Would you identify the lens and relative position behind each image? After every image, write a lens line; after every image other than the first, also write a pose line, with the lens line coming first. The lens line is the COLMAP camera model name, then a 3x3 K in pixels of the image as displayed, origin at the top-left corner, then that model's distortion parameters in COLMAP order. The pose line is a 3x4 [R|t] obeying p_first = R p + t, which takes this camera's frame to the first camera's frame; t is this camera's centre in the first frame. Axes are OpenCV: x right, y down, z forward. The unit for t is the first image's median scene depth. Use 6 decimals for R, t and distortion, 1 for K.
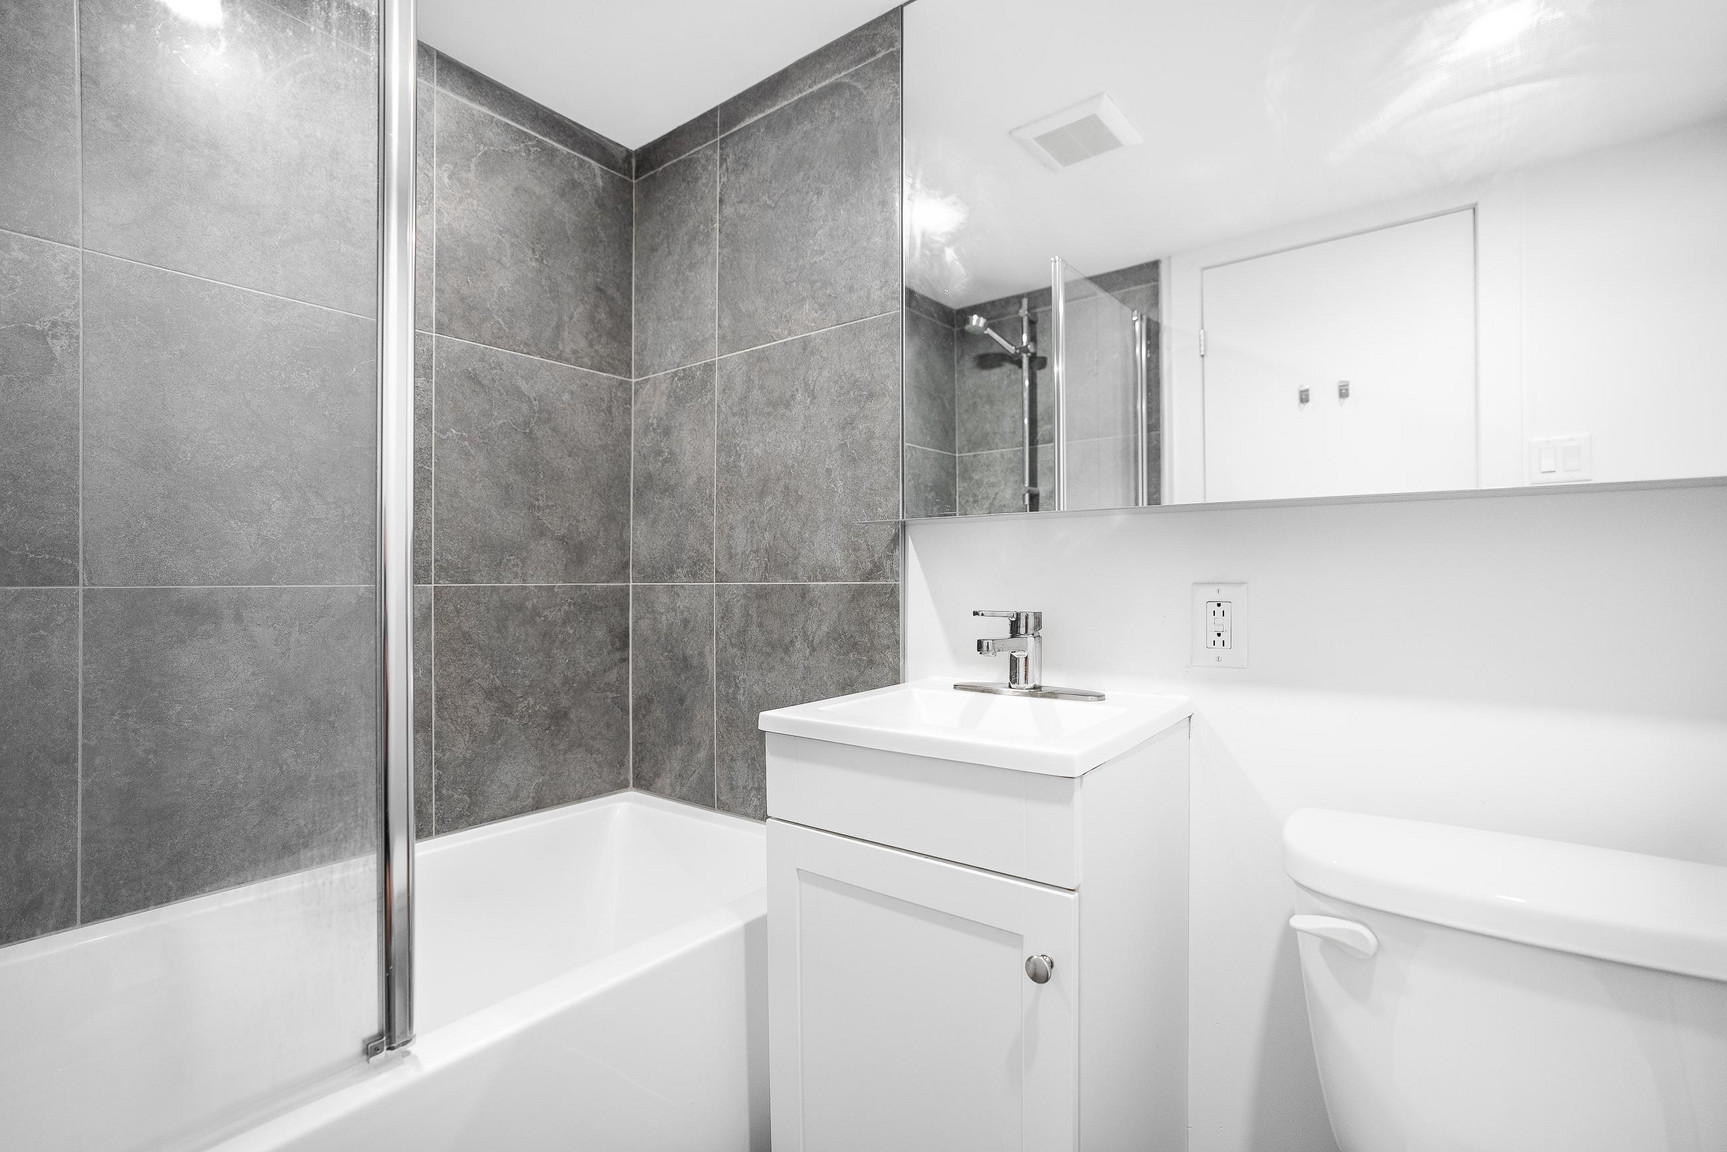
lens RADIAL K [[805.2, 0, 871.5], [0, 805.2, 577.2], [0, 0, 1]] dist [-0.042077, 0.028663]
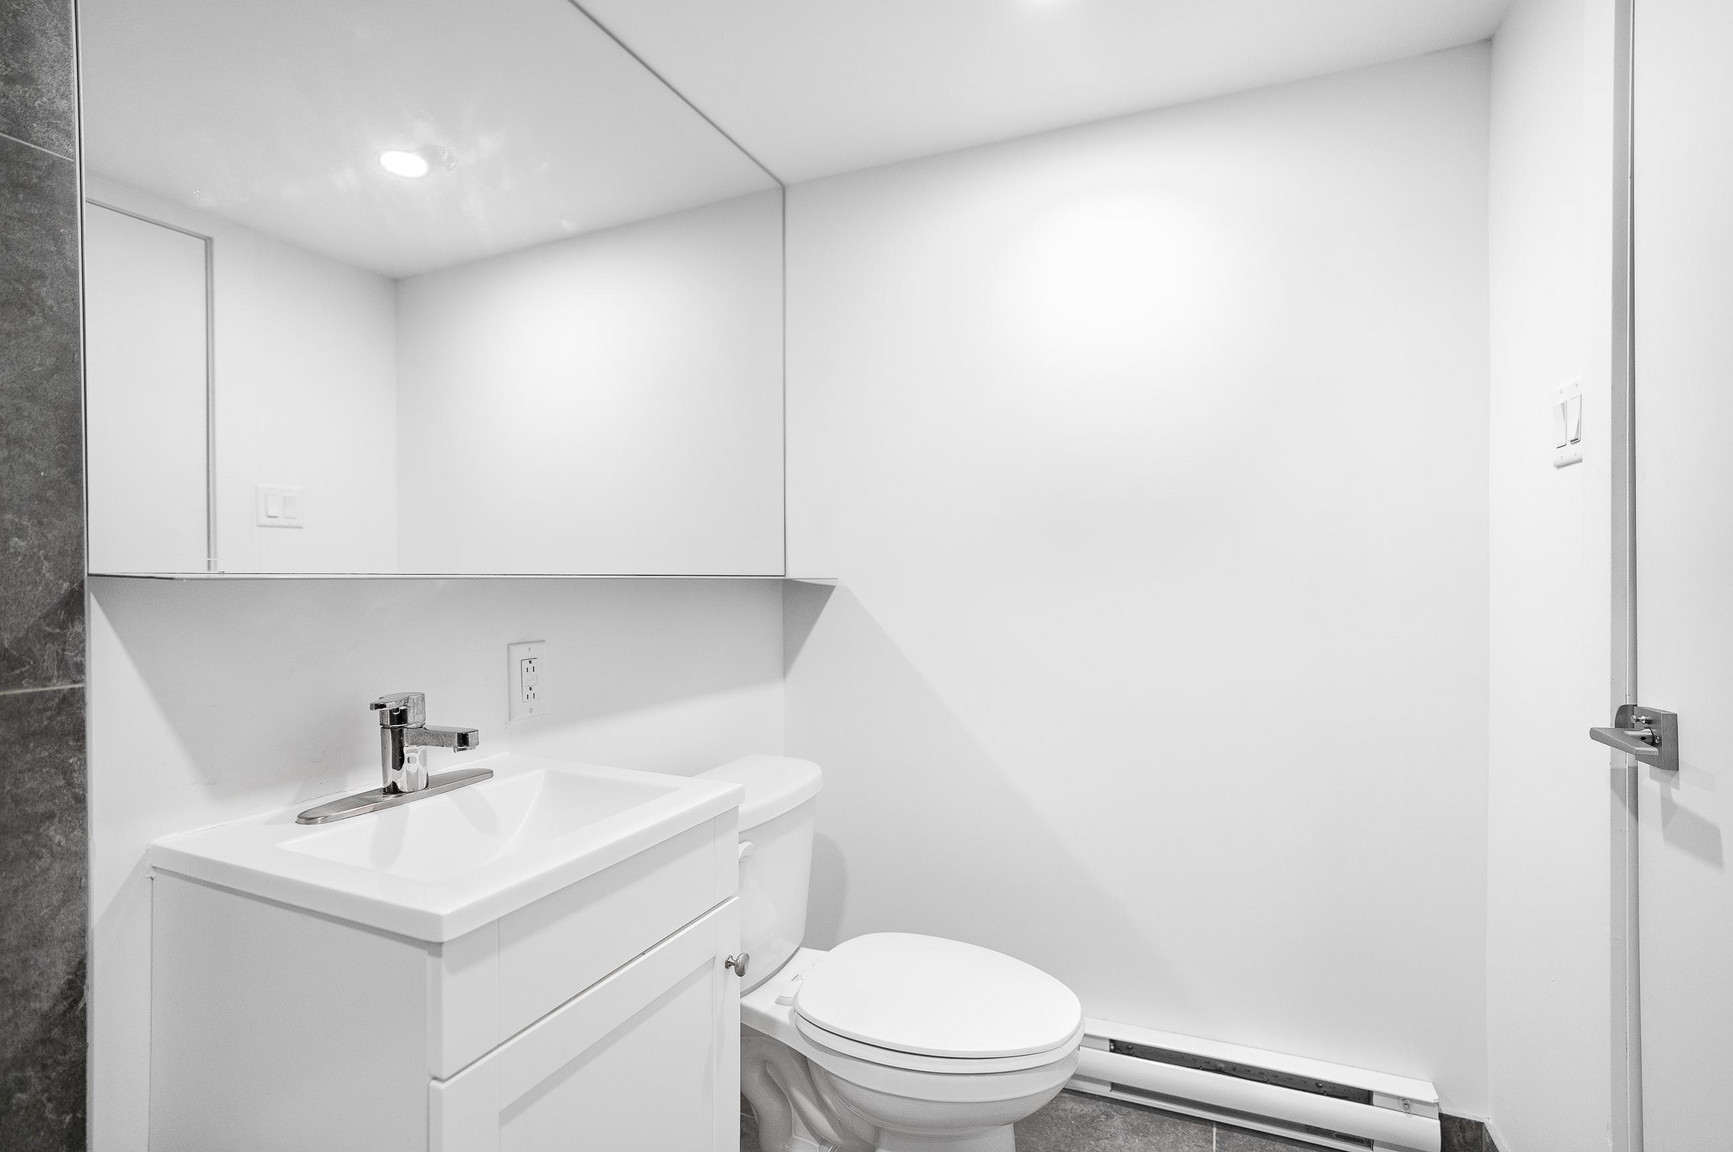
lens RADIAL K [[808.0, 0, 874.6], [0, 808.0, 577.2], [0, 0, 1]] dist [-0.042077, 0.028663]
pose [[-0.249168, 0.002051, 0.968458, -0.595600], [-0.004317, 0.999985, -0.003229, -0.063581], [-0.968451, -0.004985, -0.249155, 0.625134]]
